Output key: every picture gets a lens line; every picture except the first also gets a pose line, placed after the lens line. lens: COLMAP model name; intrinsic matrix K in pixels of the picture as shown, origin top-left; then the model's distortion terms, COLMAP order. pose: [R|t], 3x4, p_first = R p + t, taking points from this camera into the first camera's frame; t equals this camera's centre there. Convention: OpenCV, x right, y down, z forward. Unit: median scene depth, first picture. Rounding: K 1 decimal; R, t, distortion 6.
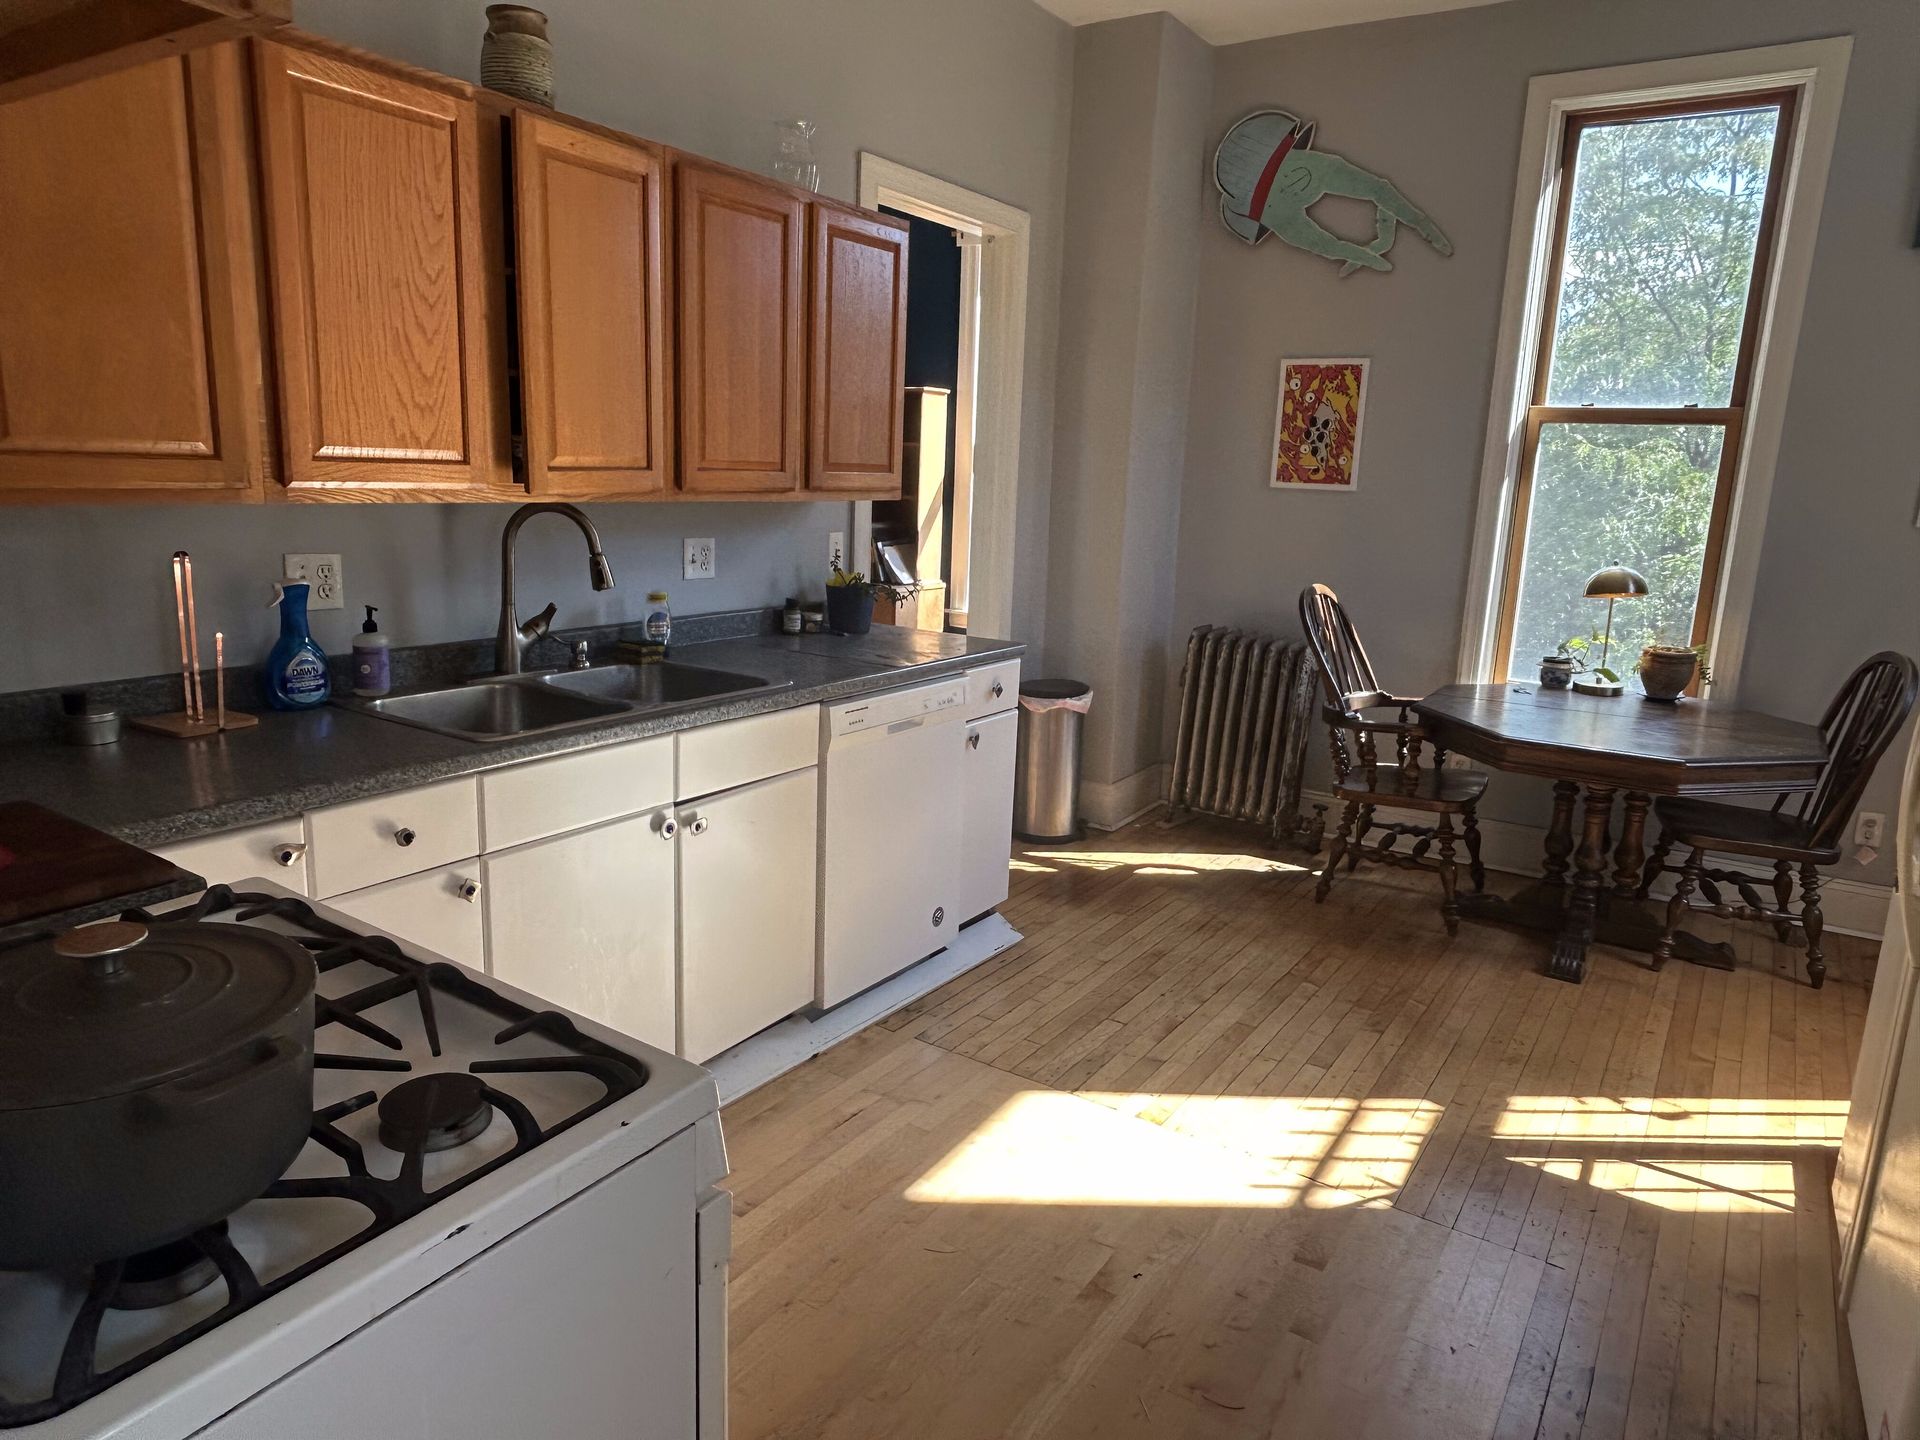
lens RADIAL K [[1205.0, 0, 960.0], [0, 1205.0, 720.0], [0, 0, 1]] dist [-0.003299, -0.002041]
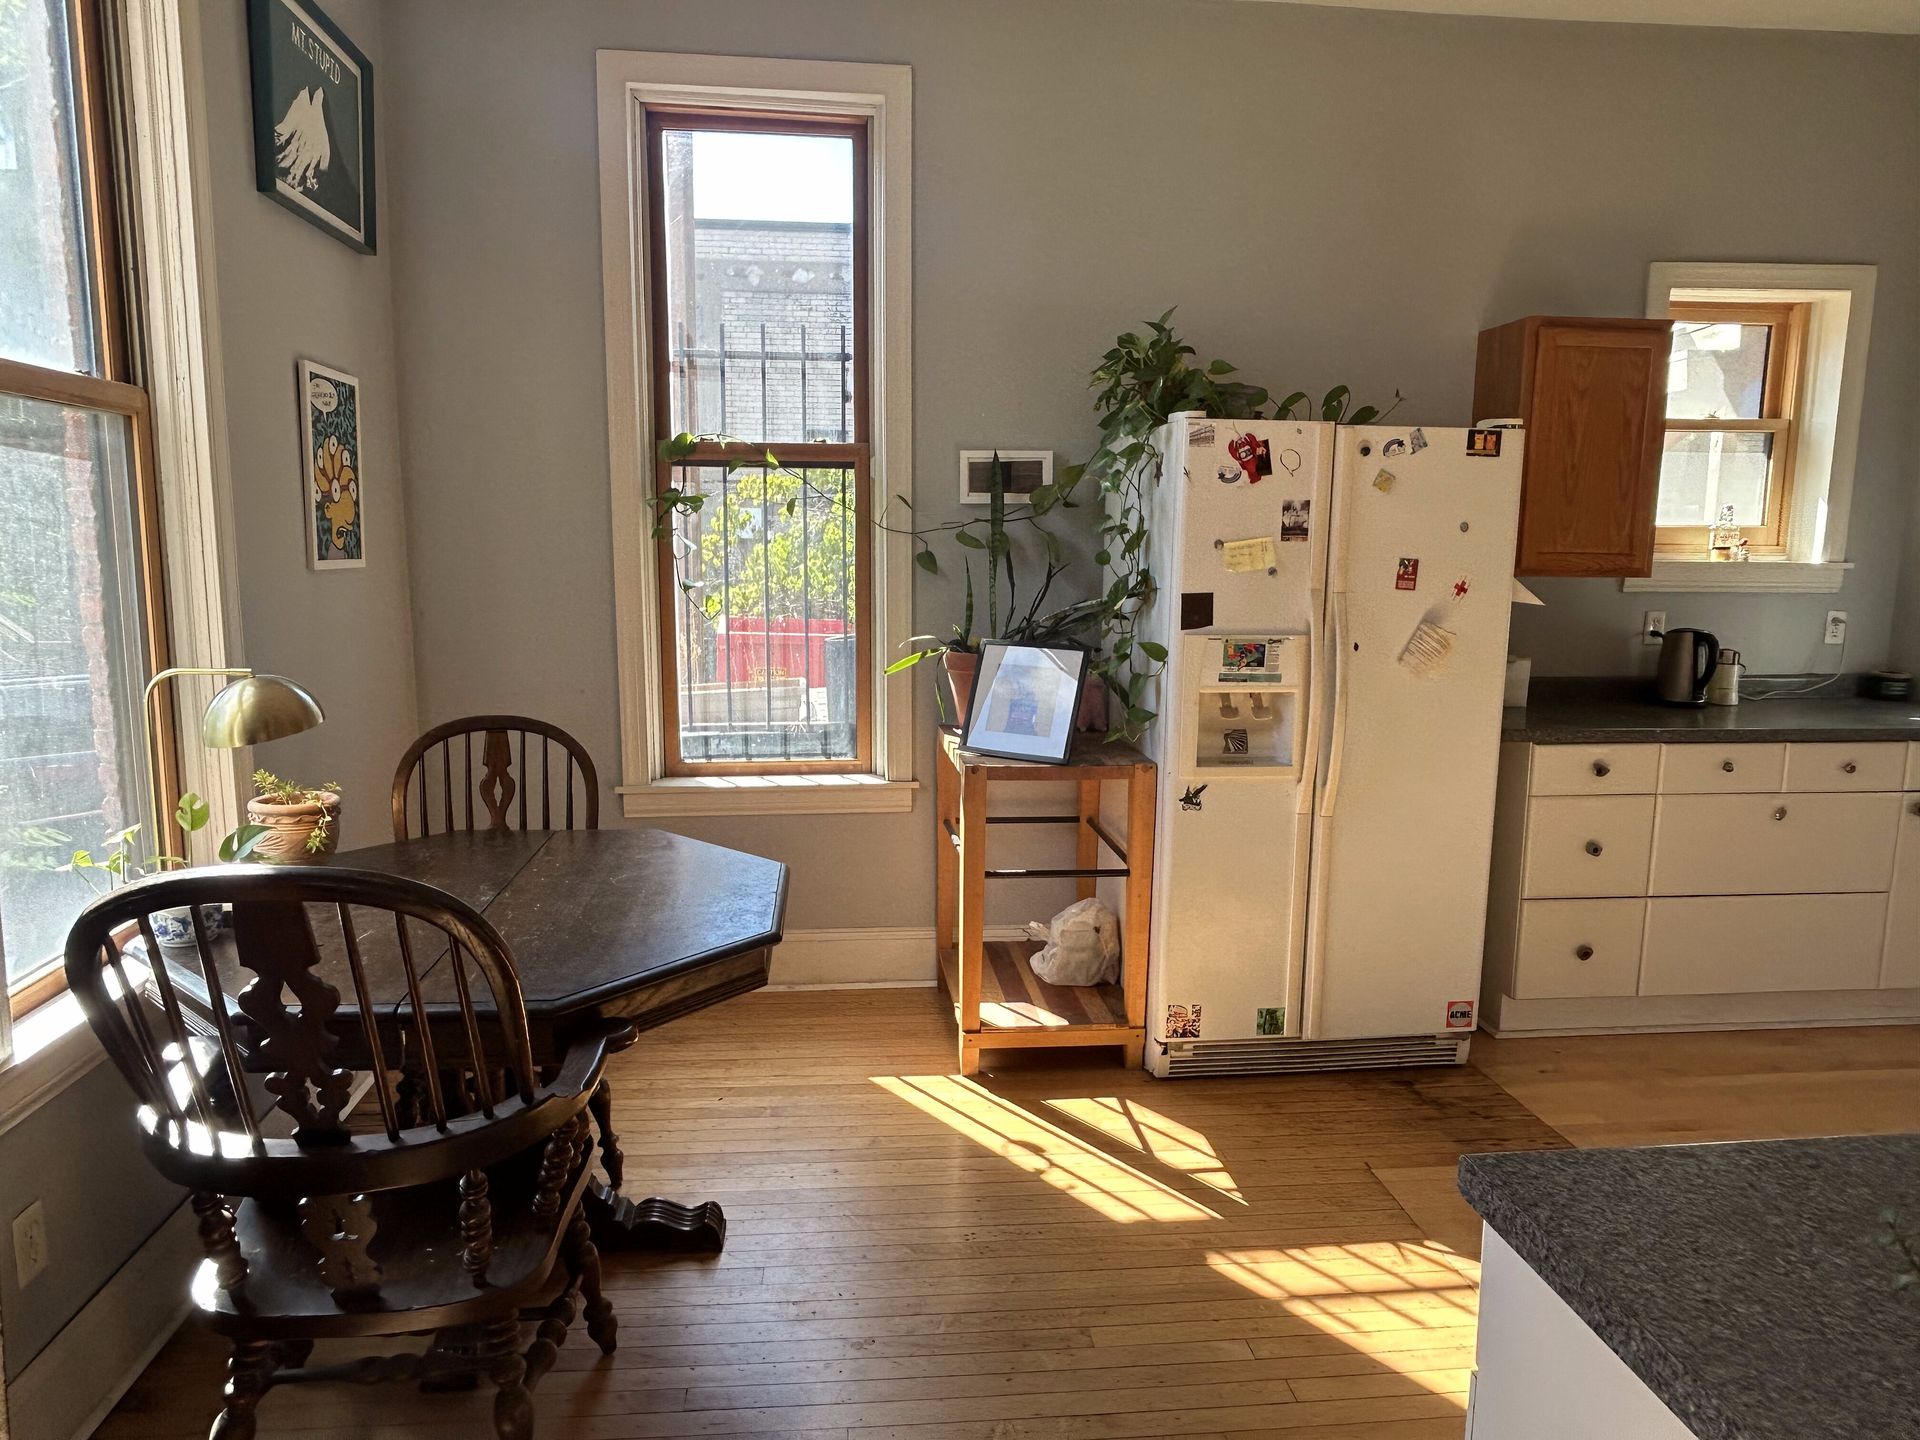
lens RADIAL K [[1205.0, 0, 960.0], [0, 1205.0, 720.0], [0, 0, 1]] dist [-0.003299, -0.002041]
pose [[-0.634982, -0.158340, 0.756126, -0.088497], [0.127117, 0.944013, 0.304436, -0.349776], [-0.761997, 0.289427, -0.579303, 1.615489]]
